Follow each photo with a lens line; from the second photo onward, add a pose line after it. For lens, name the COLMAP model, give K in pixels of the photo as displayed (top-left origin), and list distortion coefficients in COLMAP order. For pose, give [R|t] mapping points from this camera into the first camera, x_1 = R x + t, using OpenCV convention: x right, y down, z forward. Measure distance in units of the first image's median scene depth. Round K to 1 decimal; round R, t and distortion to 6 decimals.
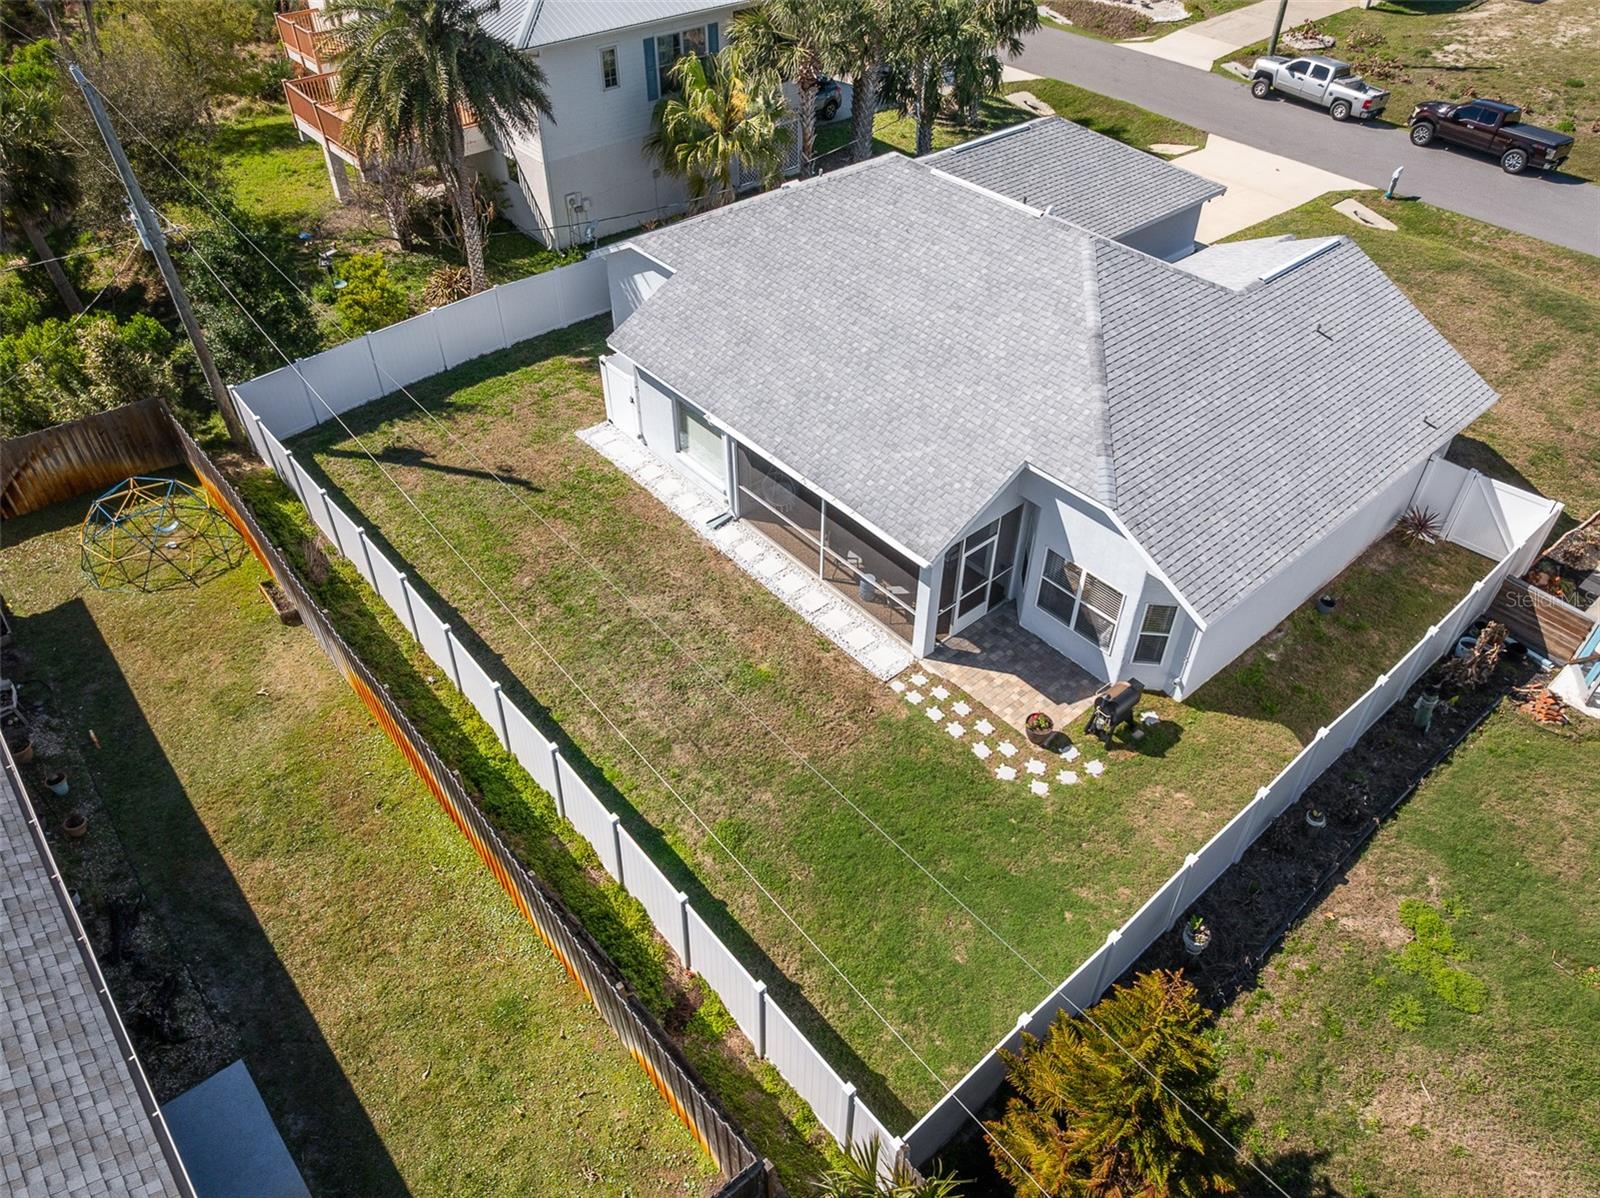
lens RADIAL K [[1122.2, 0, 800.0], [0, 1122.2, 599.0], [0, 0, 1]] dist [-0.033652, -0.005011]
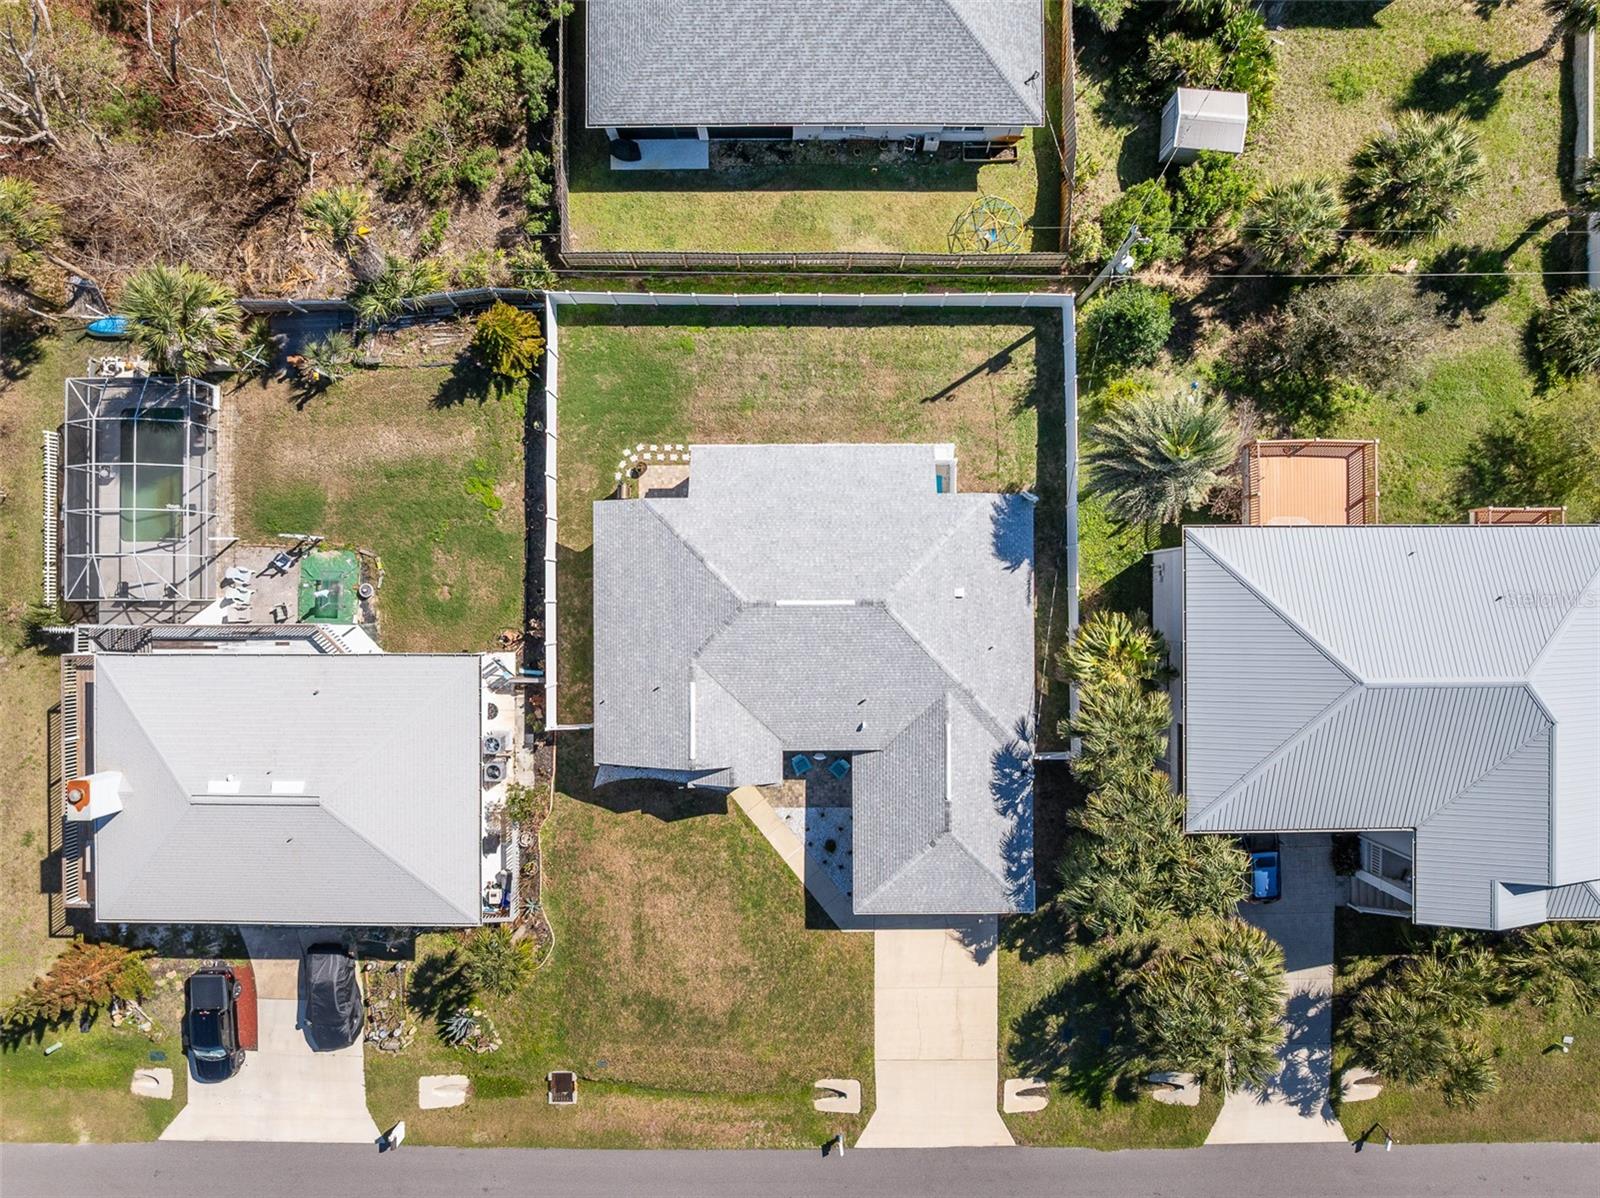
lens RADIAL K [[1122.2, 0, 800.0], [0, 1122.2, 599.0], [0, 0, 1]] dist [-0.033652, -0.005011]
pose [[-0.649116, 0.760672, -0.005148, 0.197740], [-0.502932, -0.424079, 0.753138, -1.839325], [0.570708, 0.491463, 0.657843, -0.254137]]
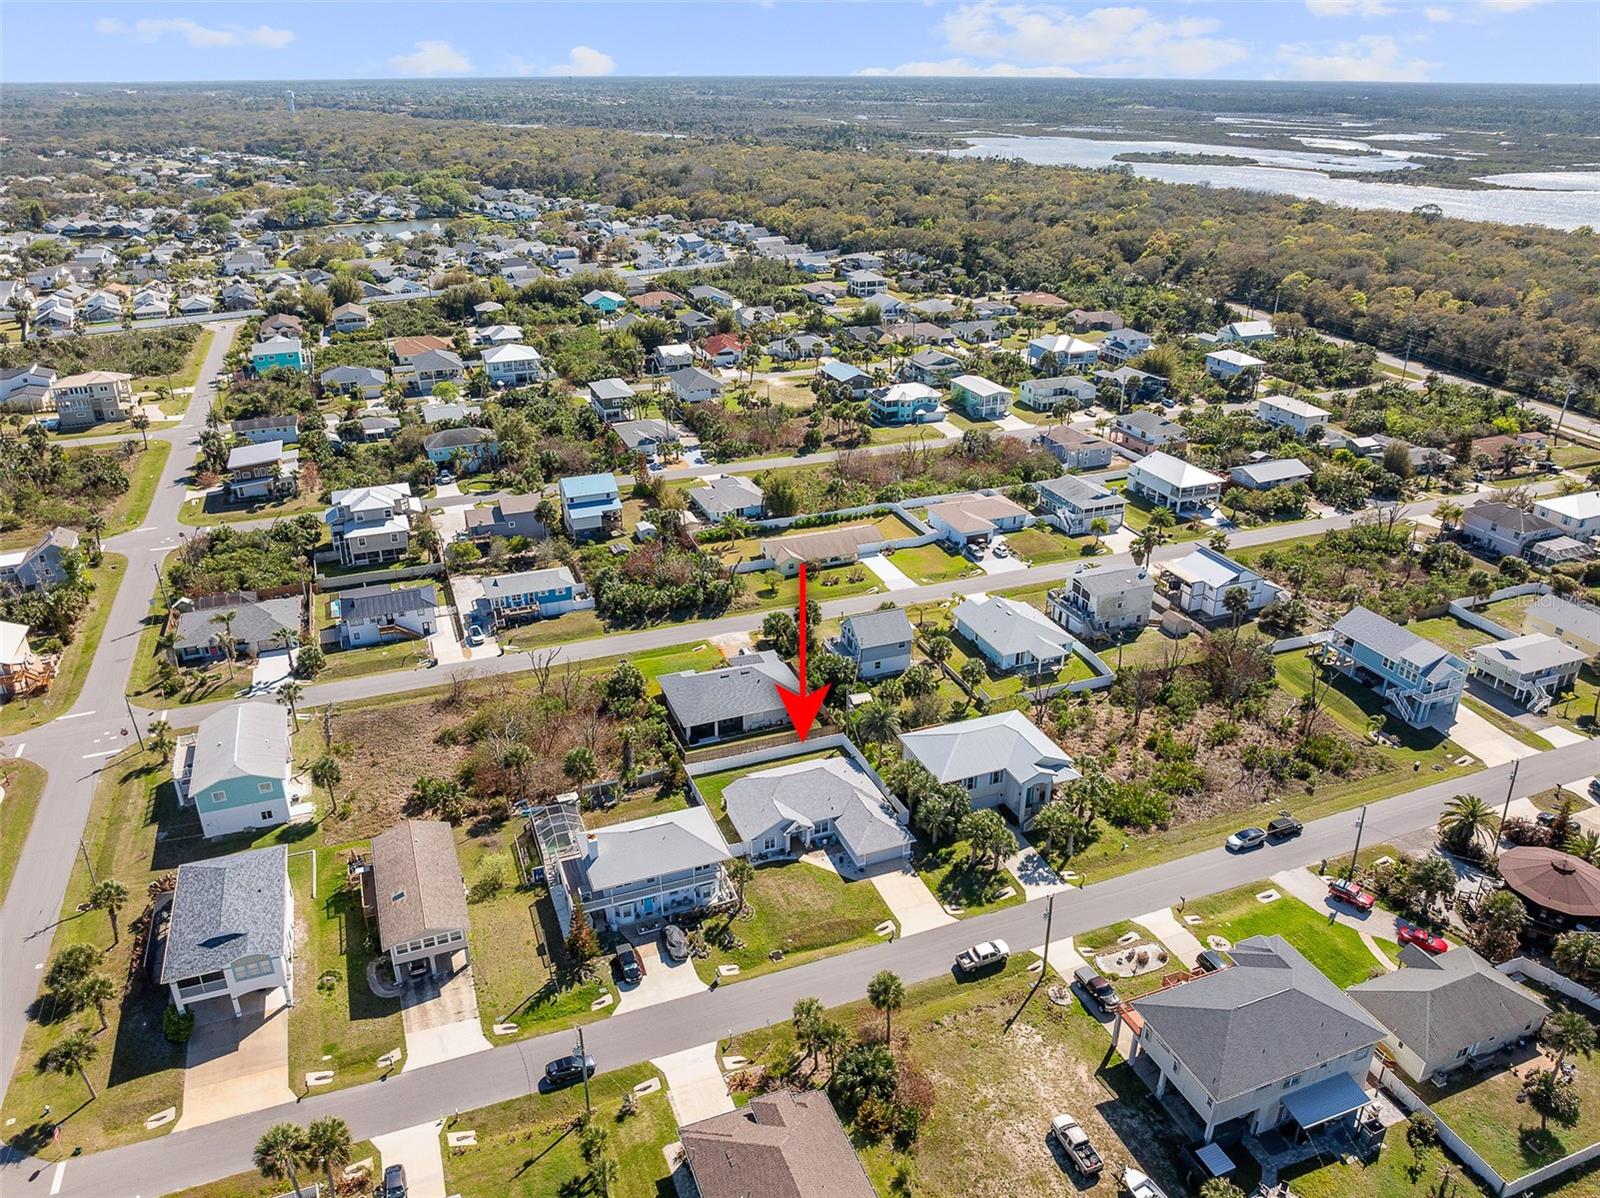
lens RADIAL K [[1122.2, 0, 800.0], [0, 1122.2, 599.0], [0, 0, 1]] dist [-0.033652, -0.005011]
pose [[-0.333786, 0.398977, -0.854052, 5.107223], [-0.625460, 0.584109, 0.517317, -4.140798], [0.705257, 0.706848, 0.054576, 0.026743]]
